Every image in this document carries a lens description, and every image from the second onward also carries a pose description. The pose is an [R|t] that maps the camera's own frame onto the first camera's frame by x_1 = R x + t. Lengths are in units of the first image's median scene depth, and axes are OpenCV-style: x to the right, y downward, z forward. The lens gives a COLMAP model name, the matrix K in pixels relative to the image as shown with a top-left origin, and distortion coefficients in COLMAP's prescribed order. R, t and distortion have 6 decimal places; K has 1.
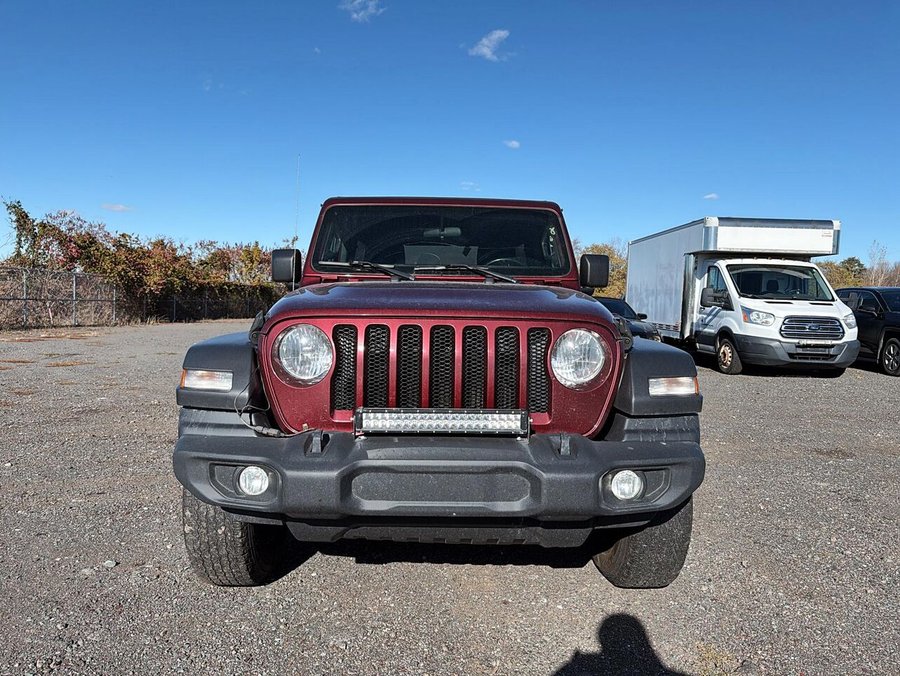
lens RADIAL K [[669.4, 0, 450.0], [0, 669.4, 338.0], [0, 0, 1]] dist [0.011575, 0.004855]
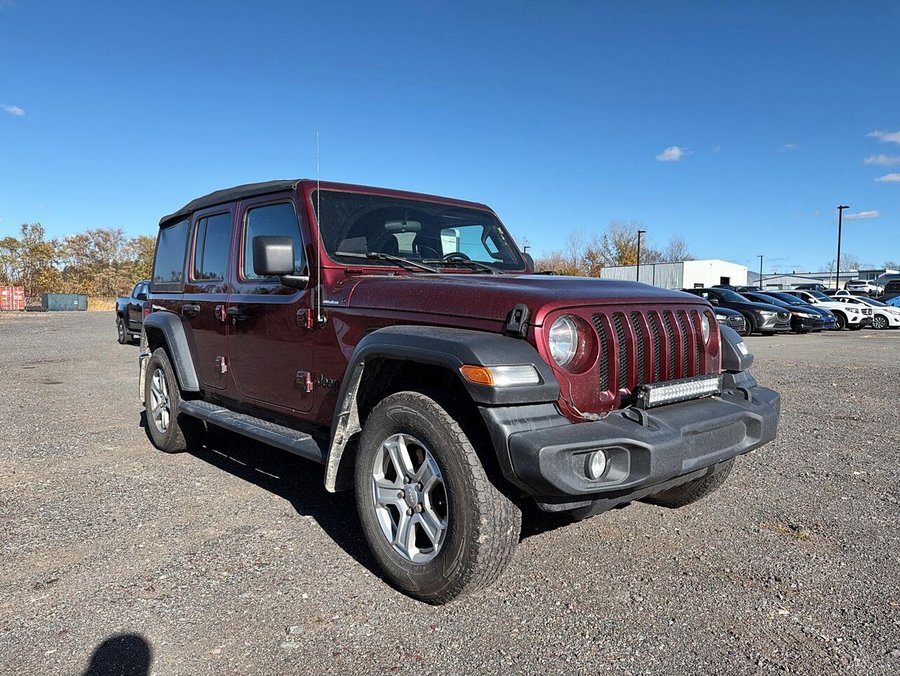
lens RADIAL K [[669.4, 0, 450.0], [0, 669.4, 338.0], [0, 0, 1]] dist [0.011575, 0.004855]
pose [[0.759223, -0.054462, 0.648548, -0.917156], [0.050395, 0.998420, 0.024847, -0.016918], [-0.648877, 0.013819, 0.760768, 0.286461]]
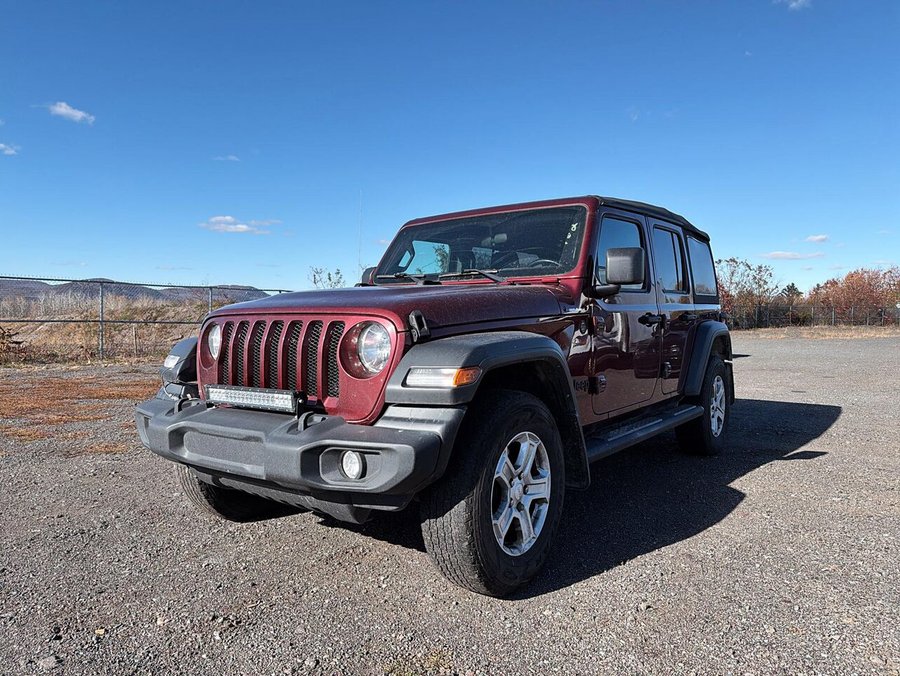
lens RADIAL K [[669.4, 0, 450.0], [0, 669.4, 338.0], [0, 0, 1]] dist [0.011575, 0.004855]
pose [[0.787546, -0.010435, -0.616168, 0.859193], [-0.009271, 0.999543, -0.028777, 0.038493], [0.616186, 0.028376, 0.787089, 0.211083]]
